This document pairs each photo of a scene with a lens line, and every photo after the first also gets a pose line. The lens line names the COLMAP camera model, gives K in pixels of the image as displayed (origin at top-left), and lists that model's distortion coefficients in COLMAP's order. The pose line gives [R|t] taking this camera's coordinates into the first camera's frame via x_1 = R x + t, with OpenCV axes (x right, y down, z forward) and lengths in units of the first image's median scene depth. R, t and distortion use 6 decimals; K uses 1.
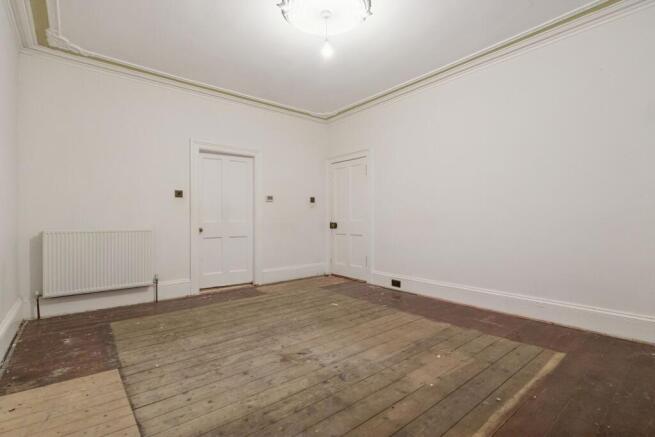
lens RADIAL K [[313.4, 0, 325.0], [0, 313.4, 217.2], [0, 0, 1]] dist [0.001344, 0.000518]
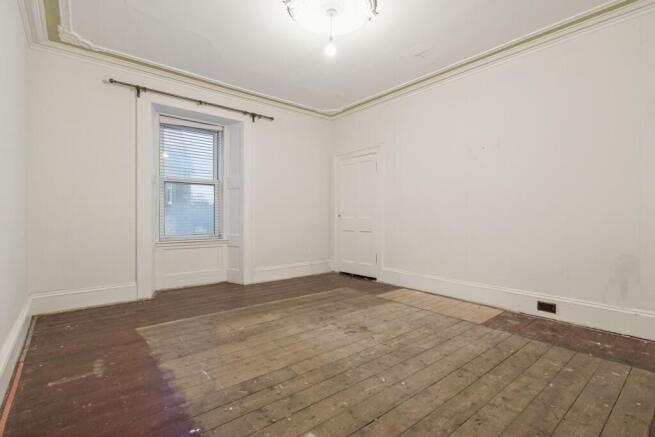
lens RADIAL K [[307.9, 0, 326.2], [0, 307.9, 219.5], [0, 0, 1]] dist [0.014303, 0.000162]
pose [[-0.999997, 0.001242, -0.001984, 0.025240], [0.001242, 0.999999, 0.000376, 0.010325], [0.001985, 0.000374, -0.999998, 2.078548]]
